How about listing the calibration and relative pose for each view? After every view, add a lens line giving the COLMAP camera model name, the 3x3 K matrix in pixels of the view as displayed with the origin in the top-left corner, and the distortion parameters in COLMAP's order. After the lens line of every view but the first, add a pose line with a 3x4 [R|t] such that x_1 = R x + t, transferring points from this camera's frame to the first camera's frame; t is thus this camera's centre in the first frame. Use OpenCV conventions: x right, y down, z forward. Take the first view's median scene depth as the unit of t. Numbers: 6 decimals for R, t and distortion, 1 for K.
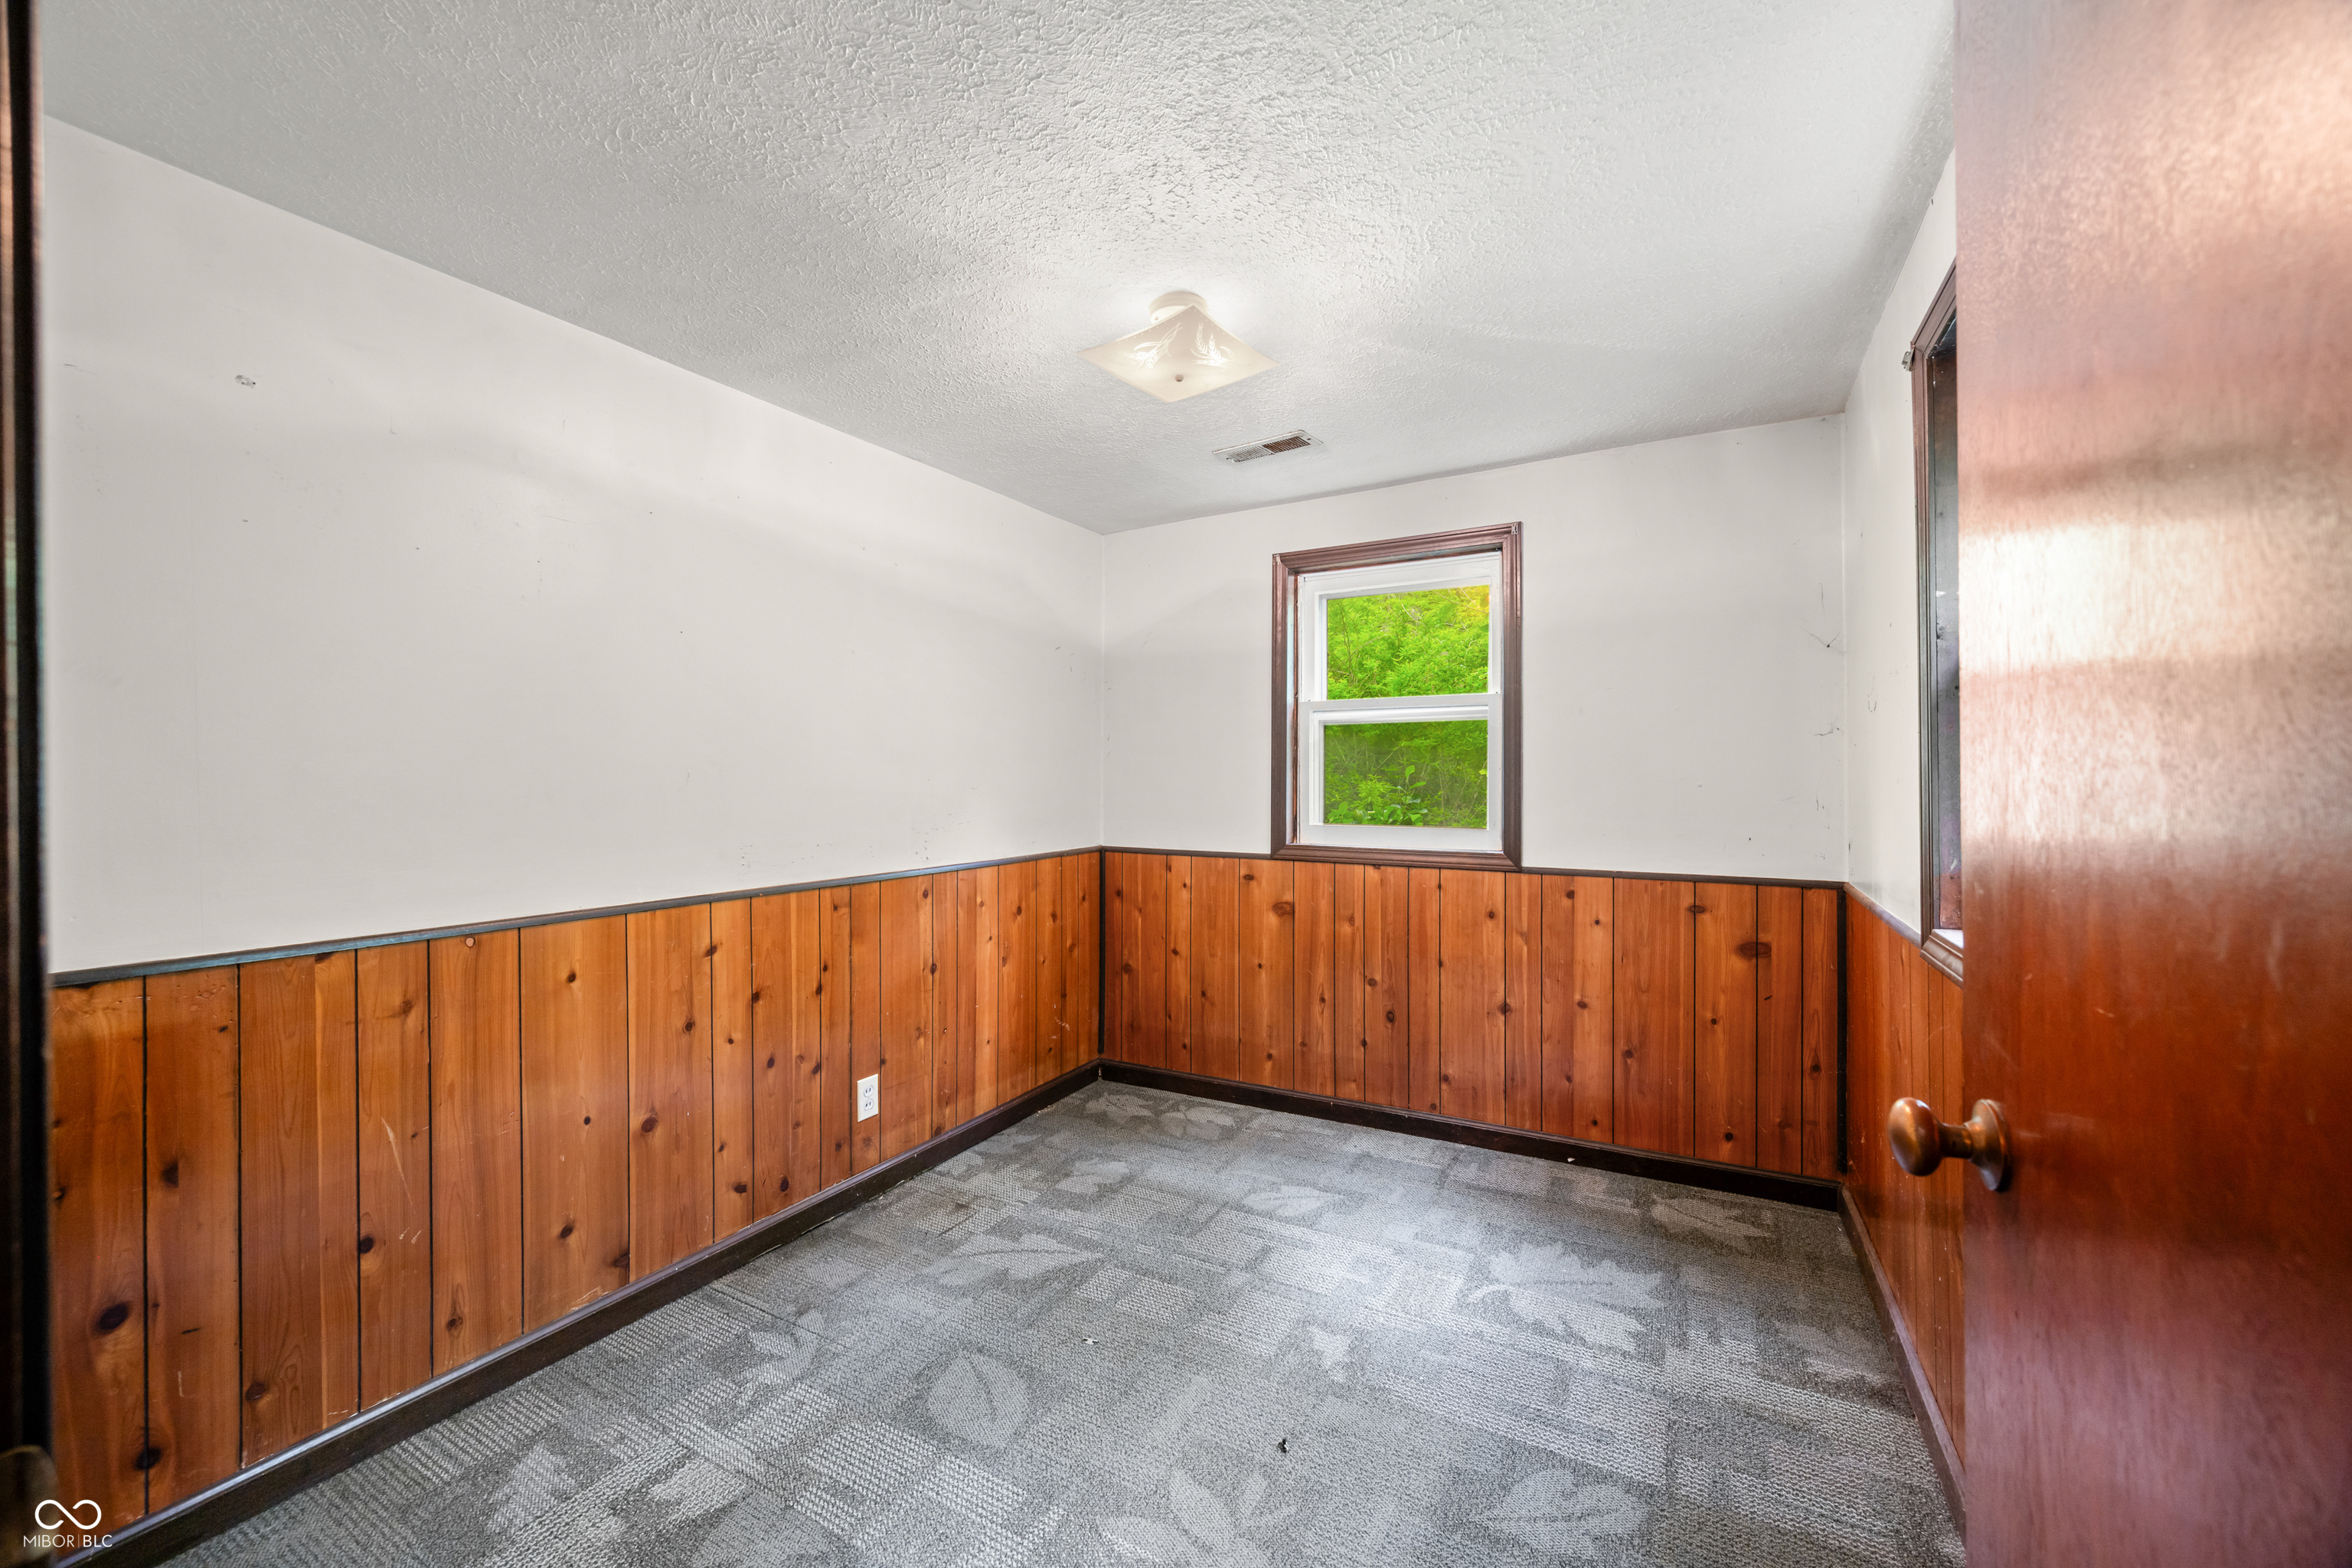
lens RADIAL K [[911.6, 0, 1167.3], [0, 911.6, 788.0], [0, 0, 1]] dist [0.002843, -0.000199]
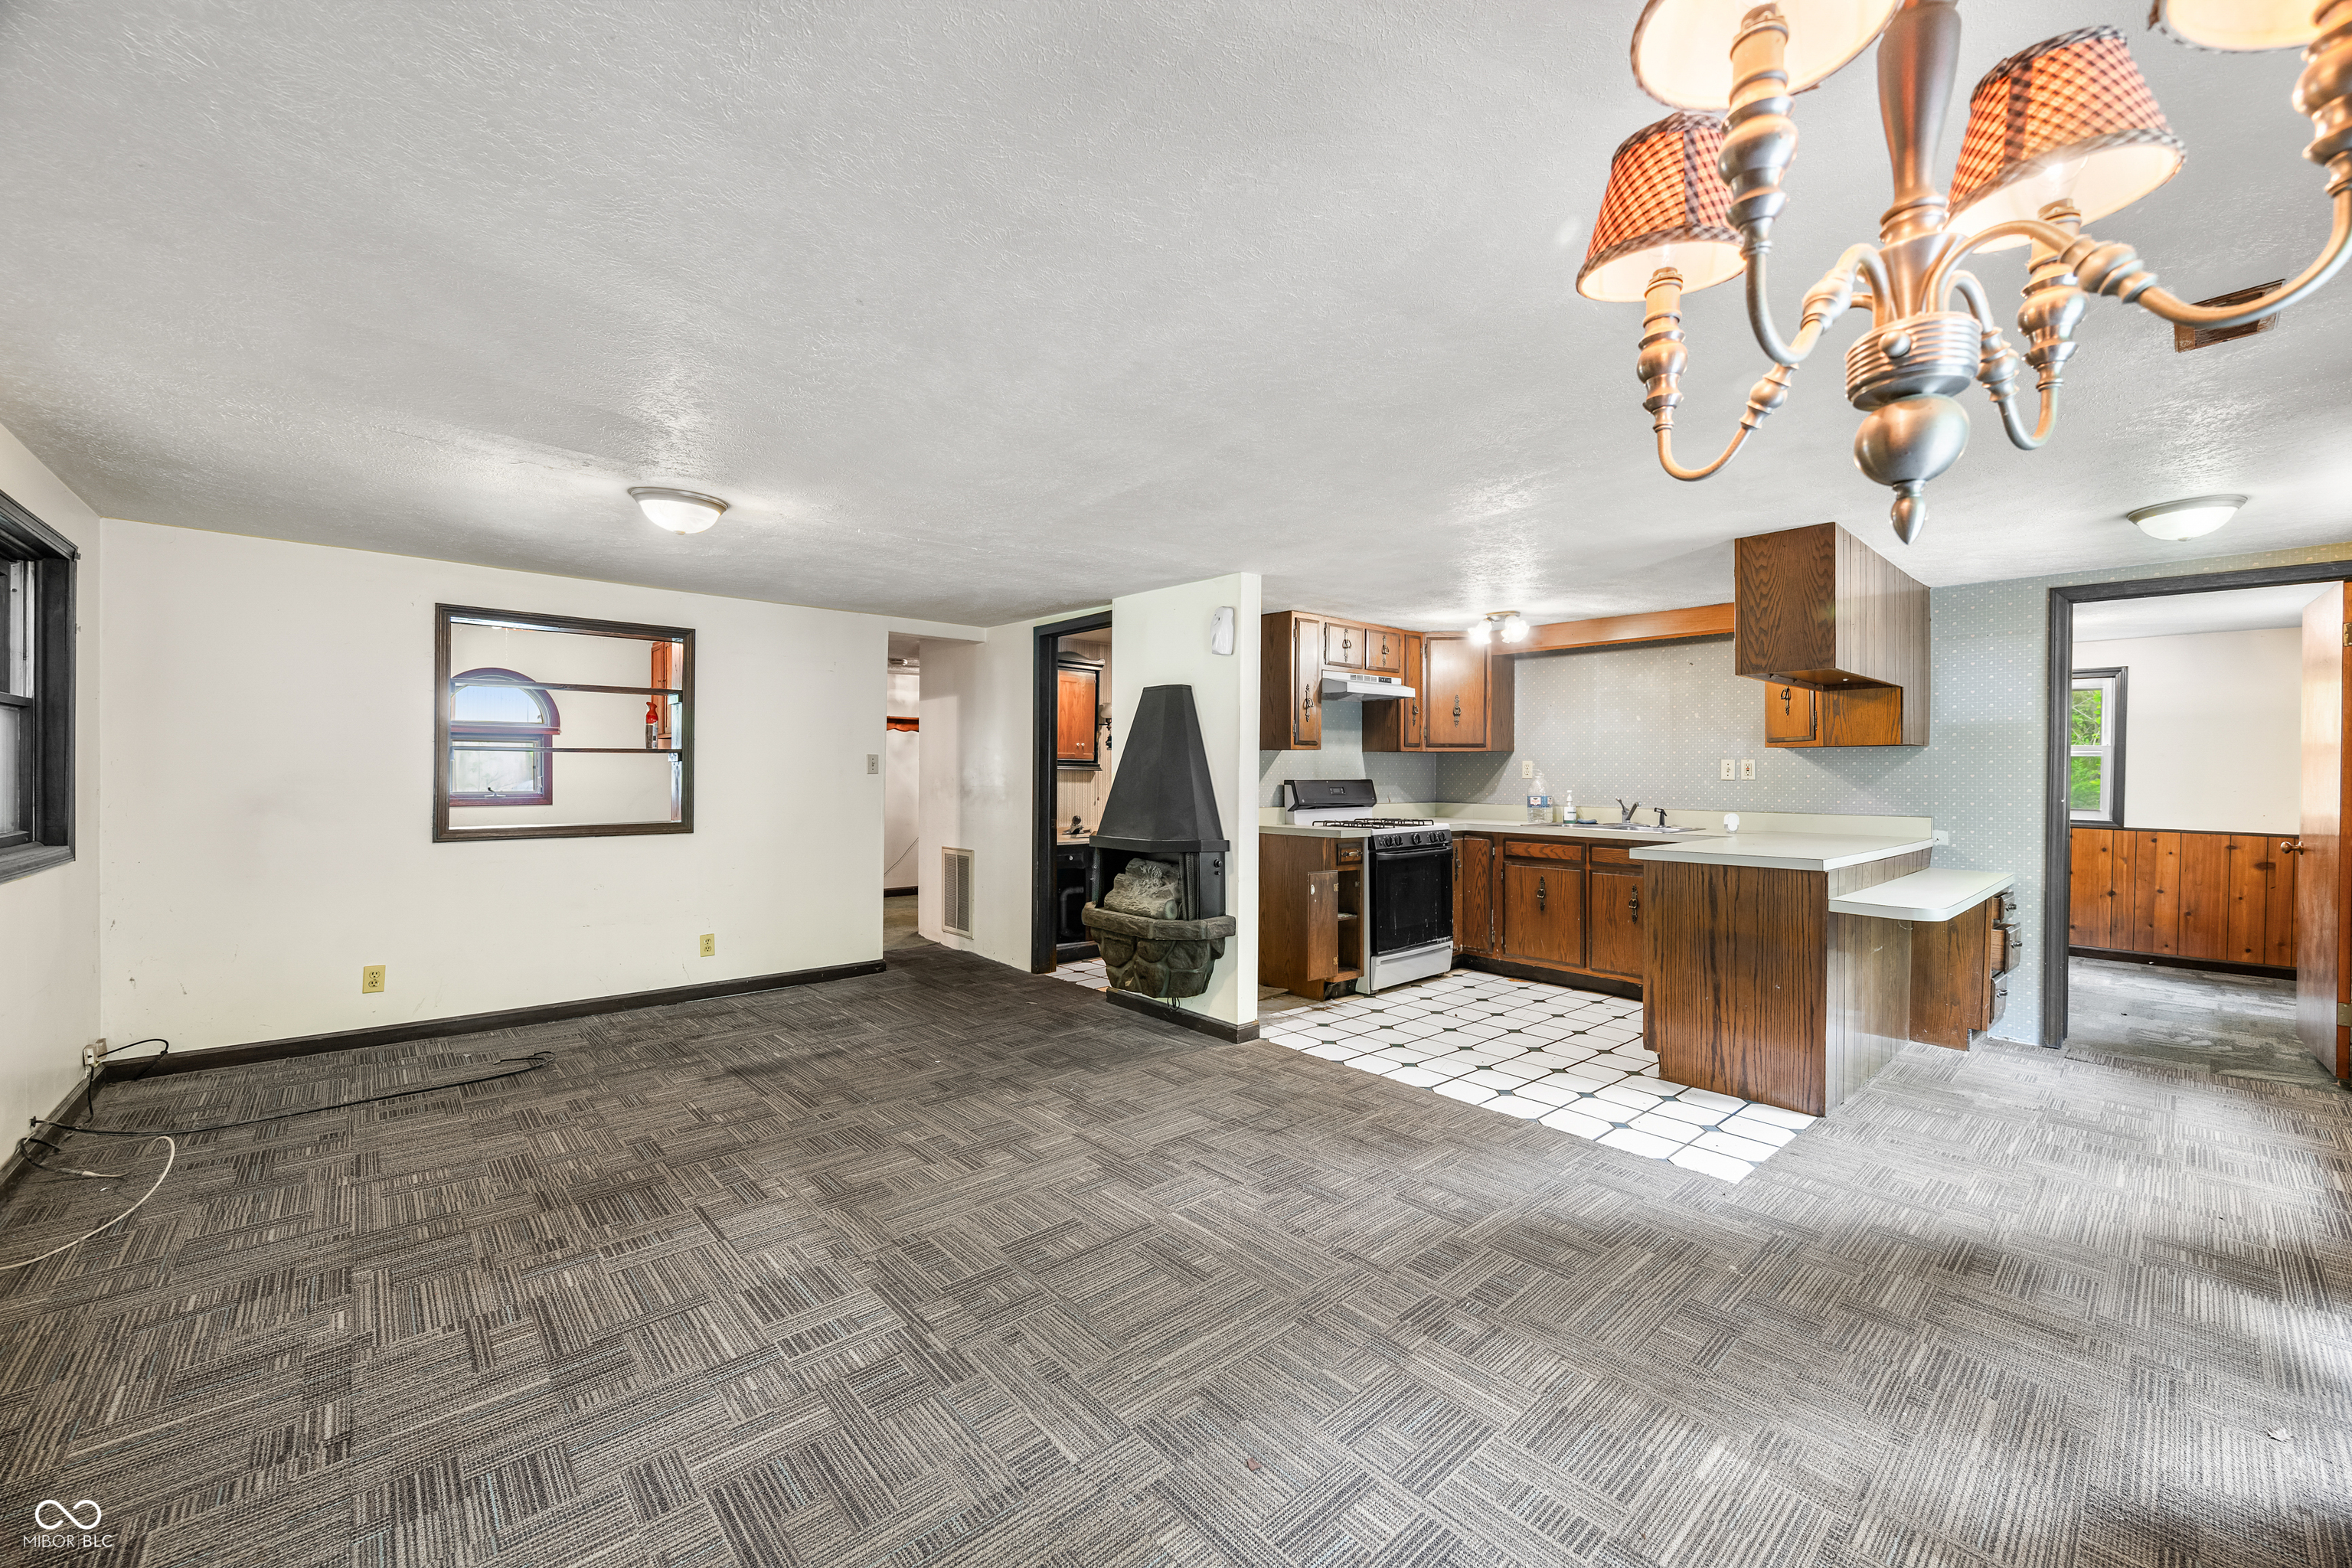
lens RADIAL K [[911.6, 0, 1183.1], [0, 911.6, 782.2], [0, 0, 1]] dist [0.002843, -0.000199]
pose [[0.930471, 0.016465, -0.365995, -0.936234], [-0.013565, 0.999853, 0.010495, -0.012850], [0.366114, -0.004801, 0.930558, -1.914902]]
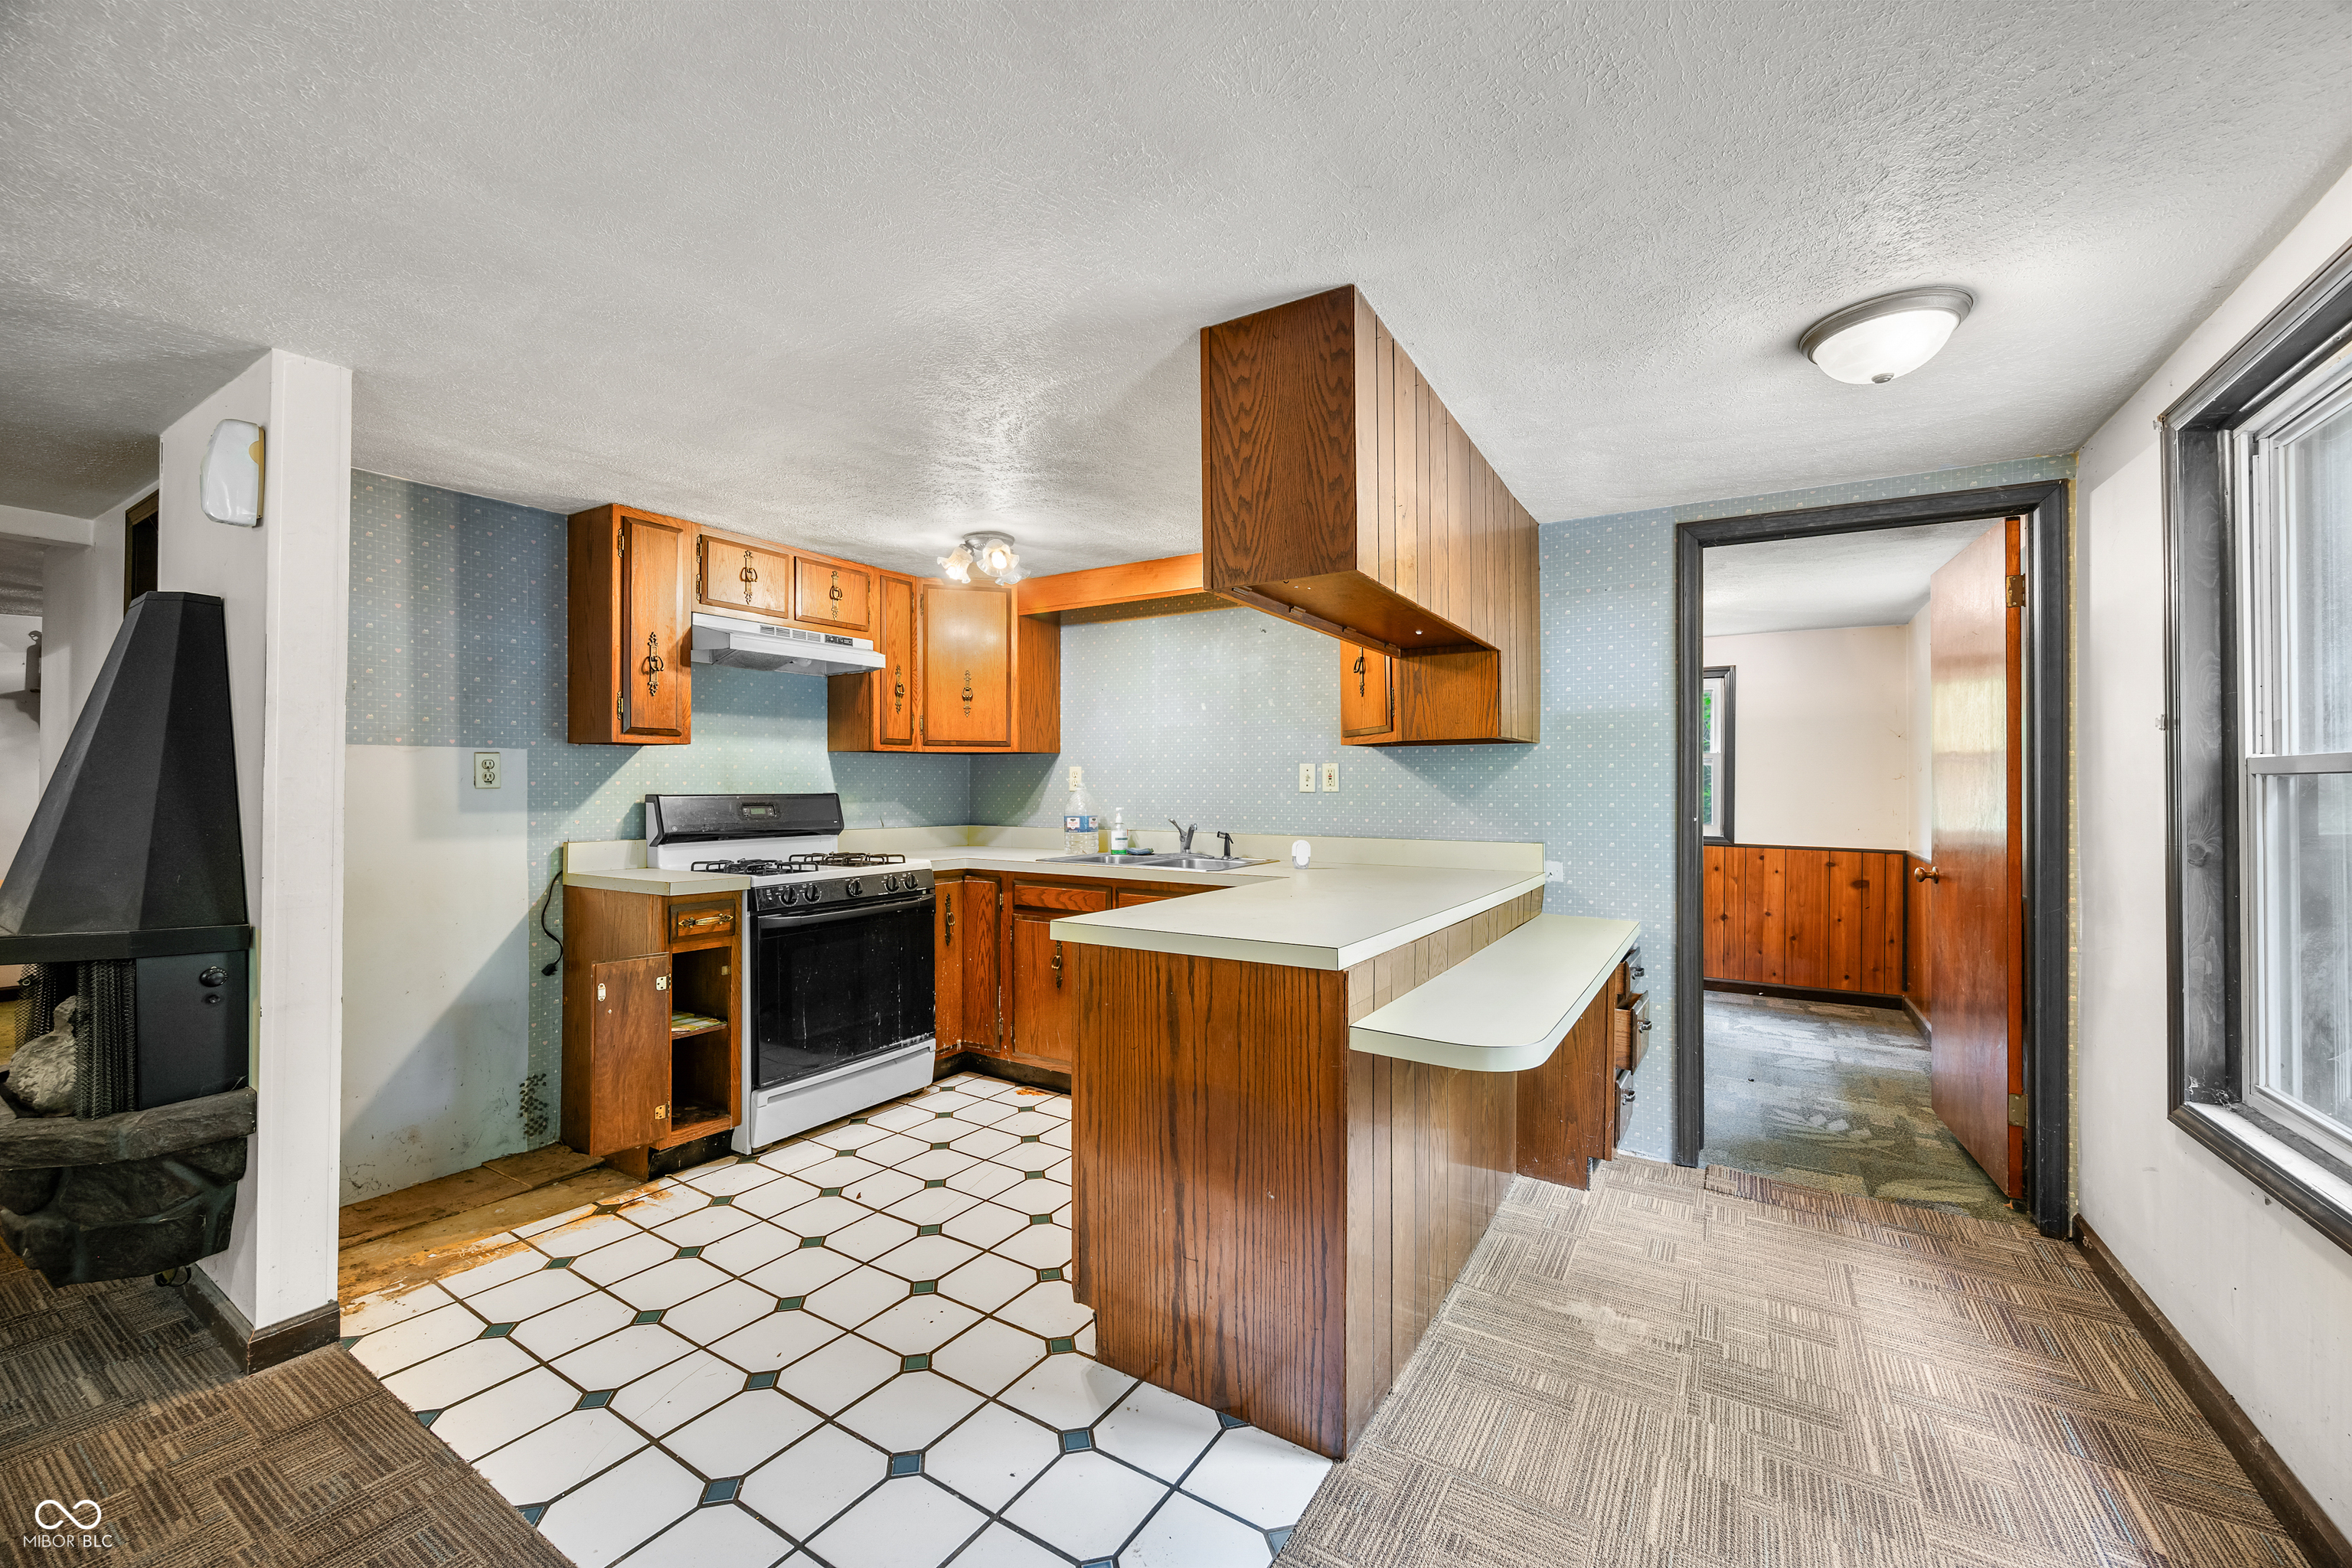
lens RADIAL K [[911.6, 0, 1174.7], [0, 911.6, 785.5], [0, 0, 1]] dist [0.002843, -0.000199]
pose [[0.995206, 0.010322, -0.097254, -0.641304], [-0.010944, 0.999923, -0.005868, -0.012778], [0.097186, 0.006904, 0.995242, -1.104081]]
